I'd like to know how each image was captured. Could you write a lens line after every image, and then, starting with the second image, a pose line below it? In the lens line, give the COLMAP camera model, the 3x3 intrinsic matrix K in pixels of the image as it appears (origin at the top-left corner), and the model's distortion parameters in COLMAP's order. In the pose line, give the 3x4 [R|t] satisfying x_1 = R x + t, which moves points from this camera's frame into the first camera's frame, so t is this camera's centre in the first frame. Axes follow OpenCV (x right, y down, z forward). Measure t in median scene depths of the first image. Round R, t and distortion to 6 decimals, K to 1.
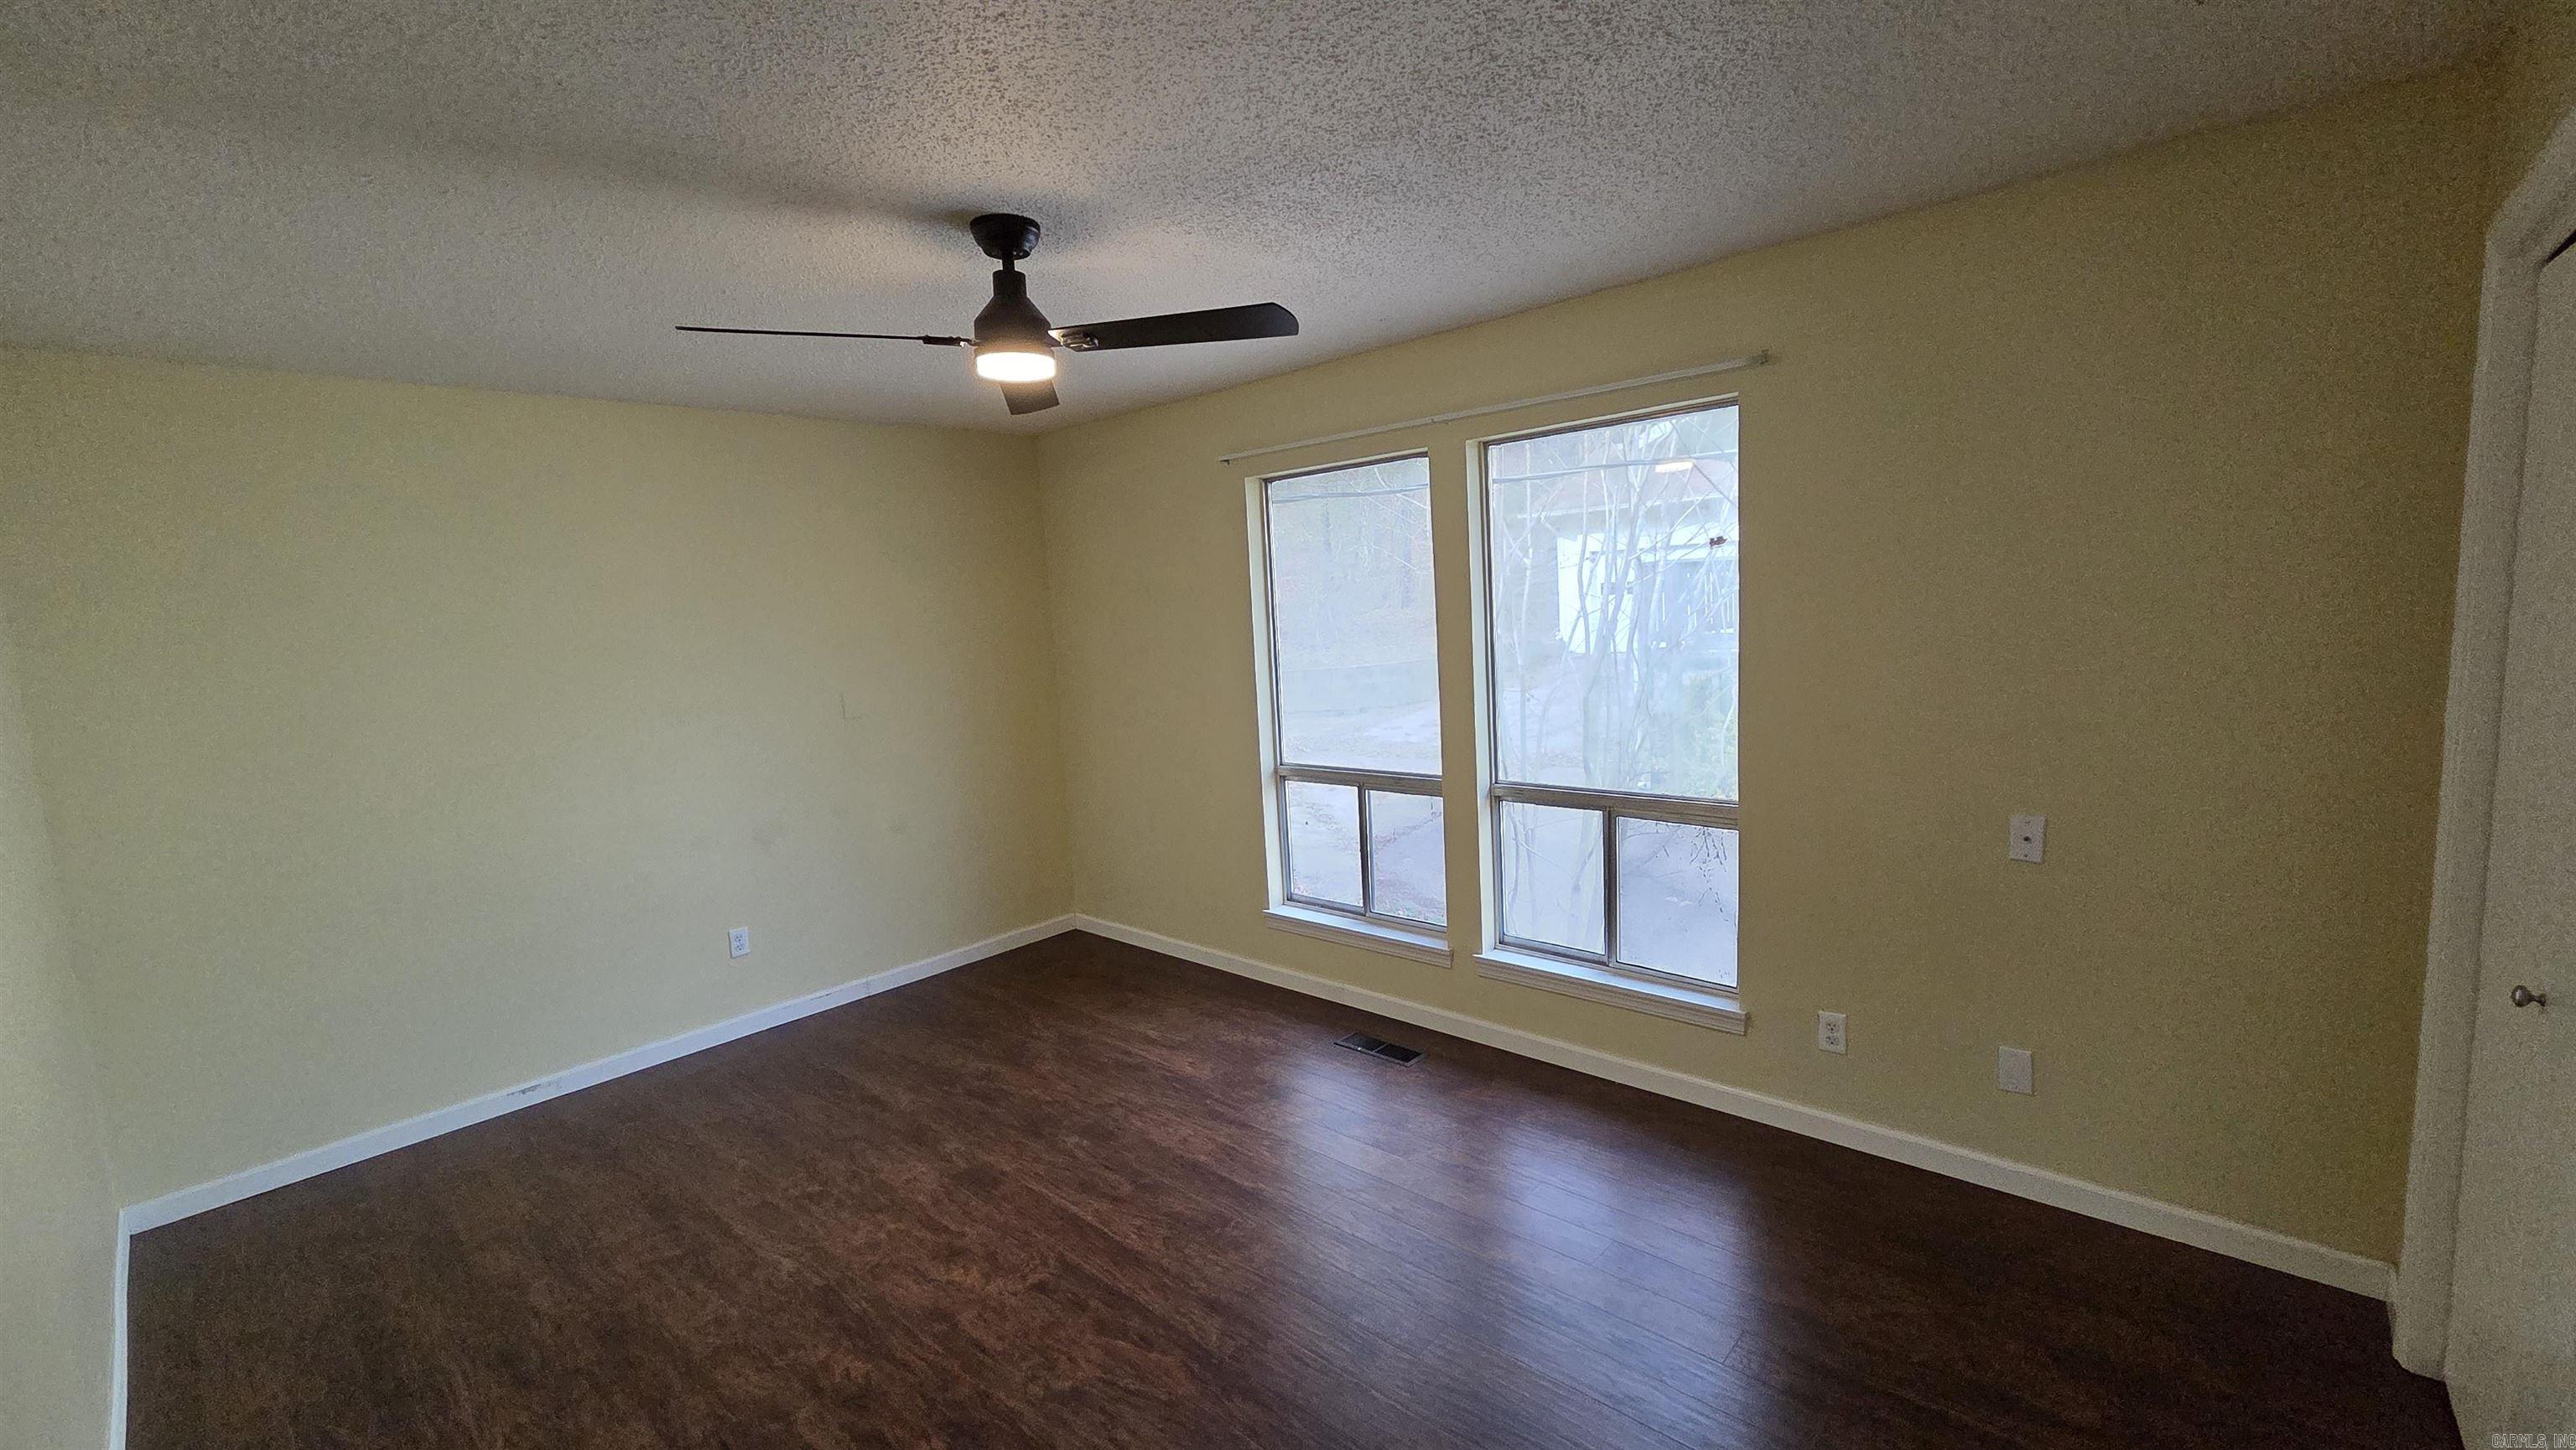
lens RADIAL K [[1051.5, 0, 1286.4], [0, 1051.5, 725.5], [0, 0, 1]] dist [0.006708, -0.001177]
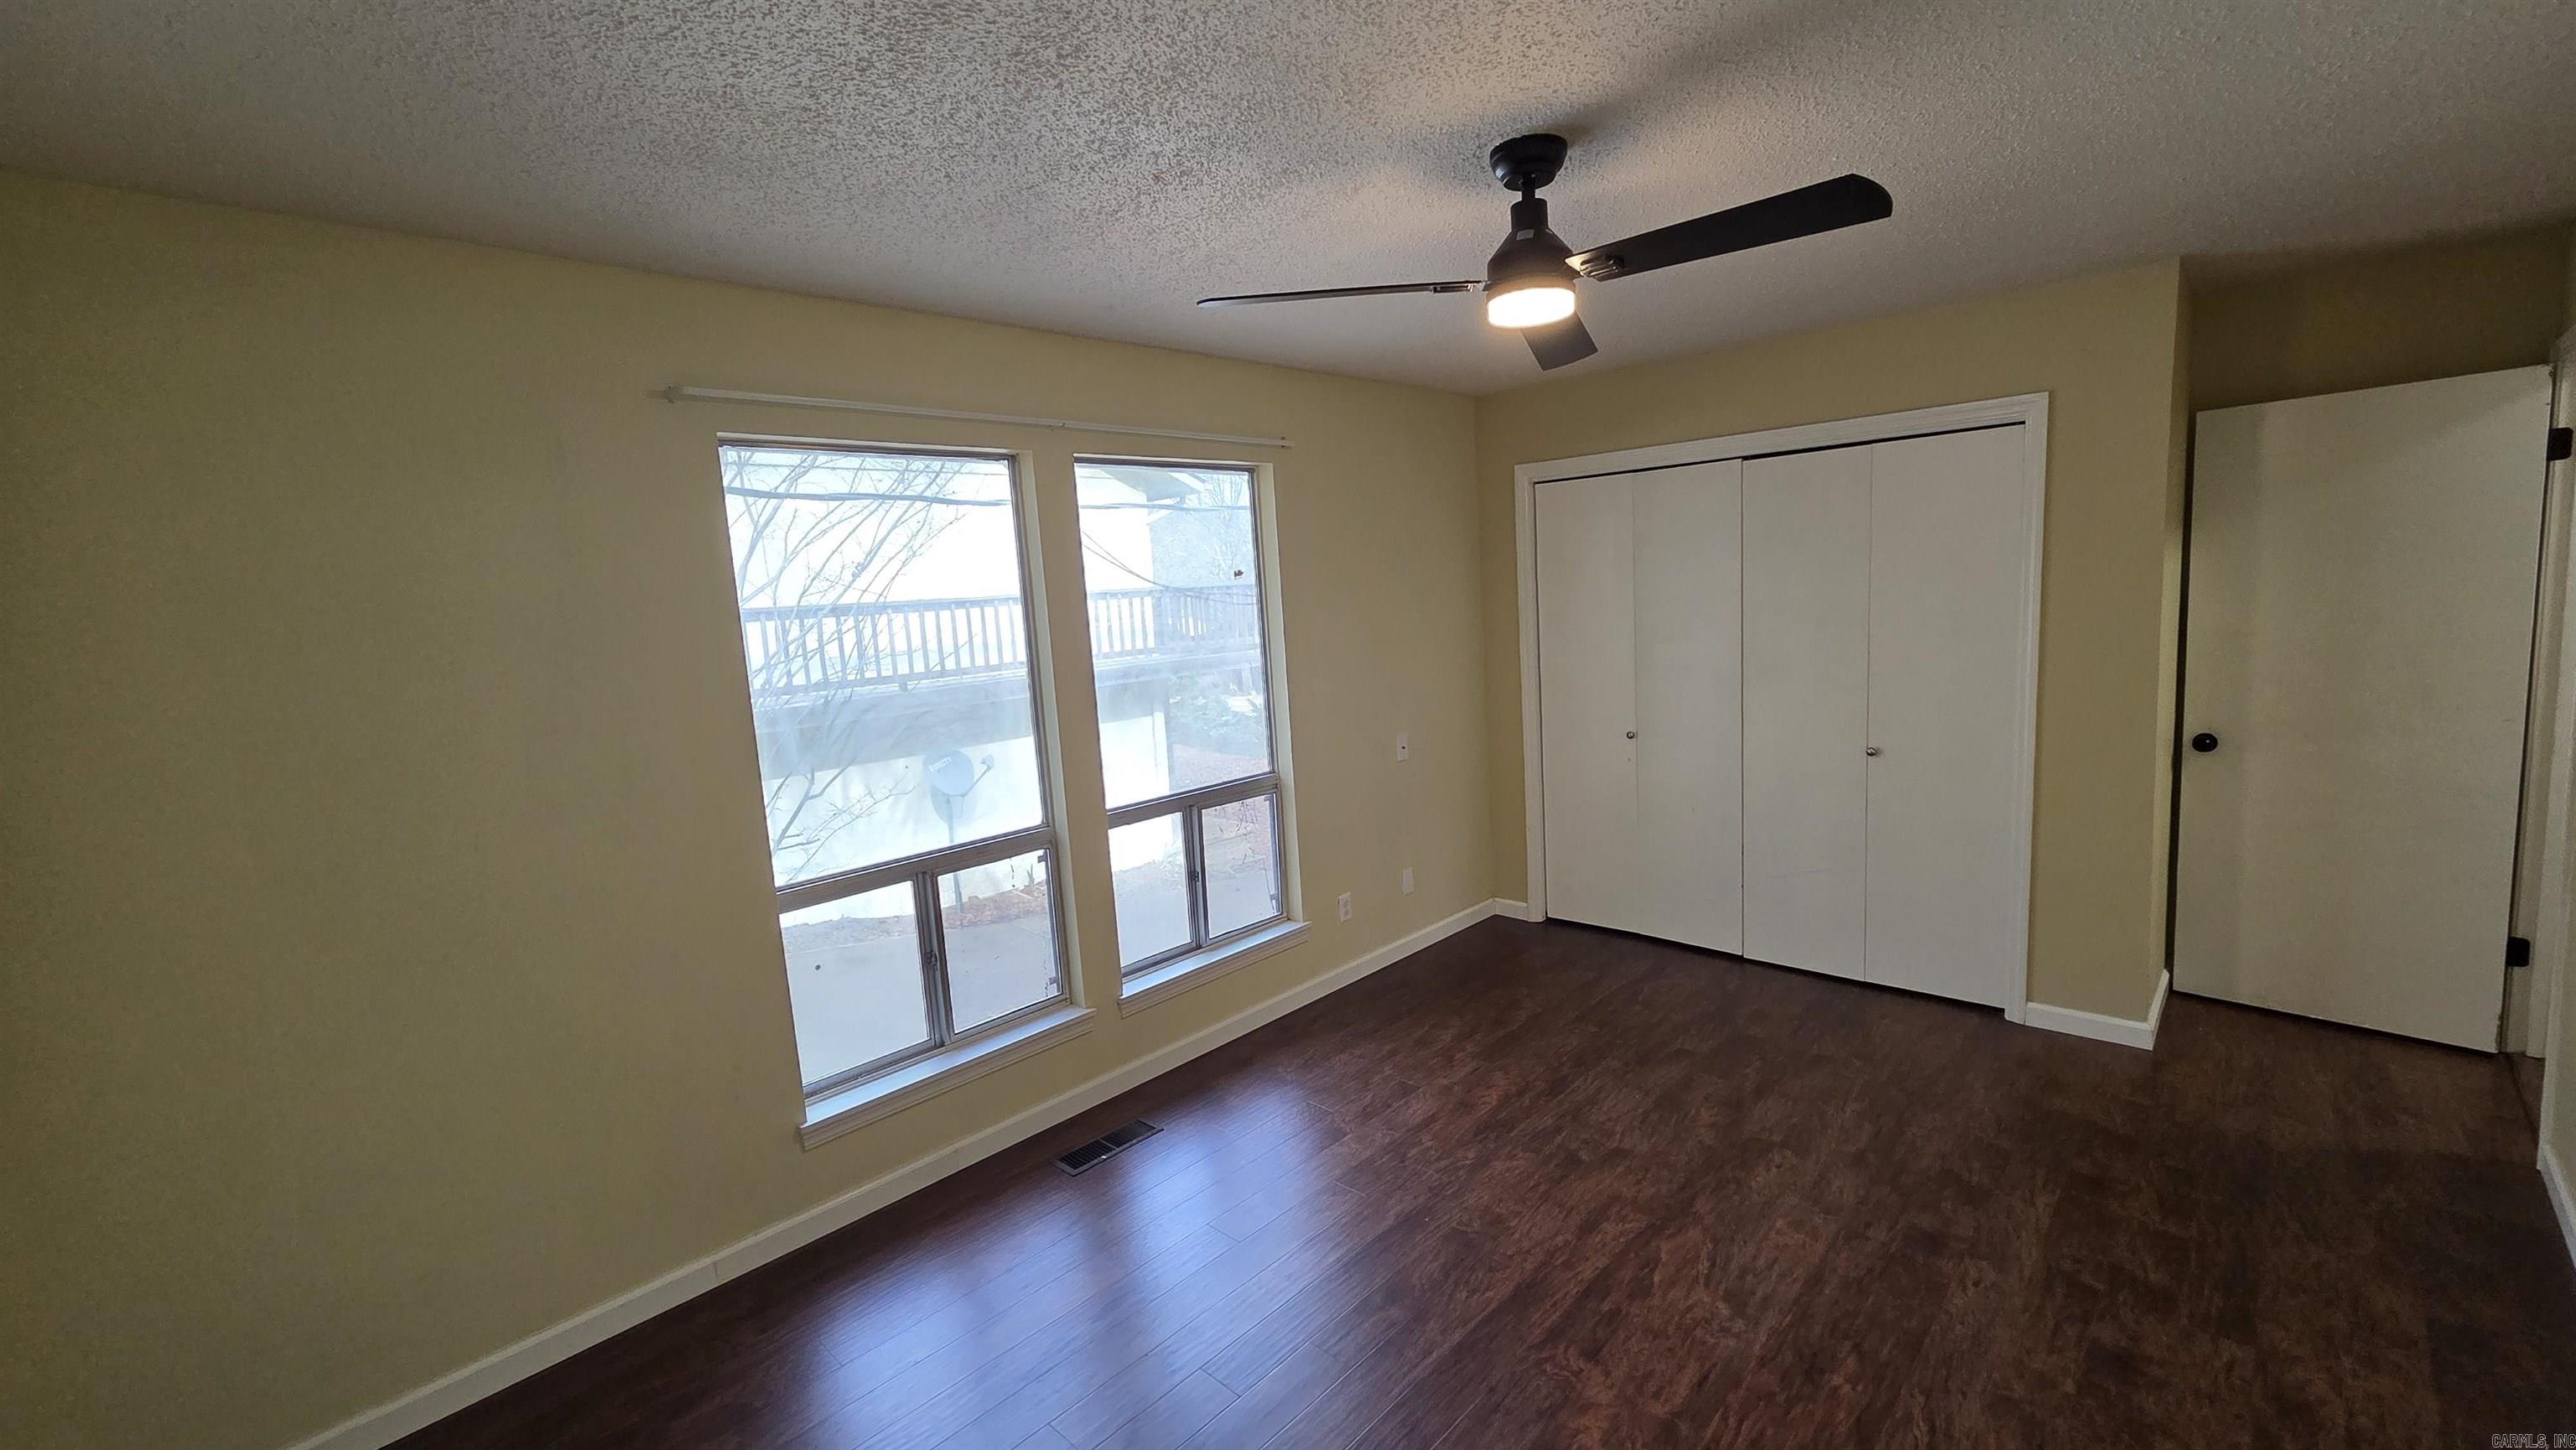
lens RADIAL K [[1051.5, 0, 1300.7], [0, 1051.5, 718.9], [0, 0, 1]] dist [0.006708, -0.001177]
pose [[0.013188, -0.059910, 0.998117, -1.040882], [0.181337, 0.981795, 0.056535, -0.069890], [-0.983333, 0.180250, 0.023812, 1.089561]]
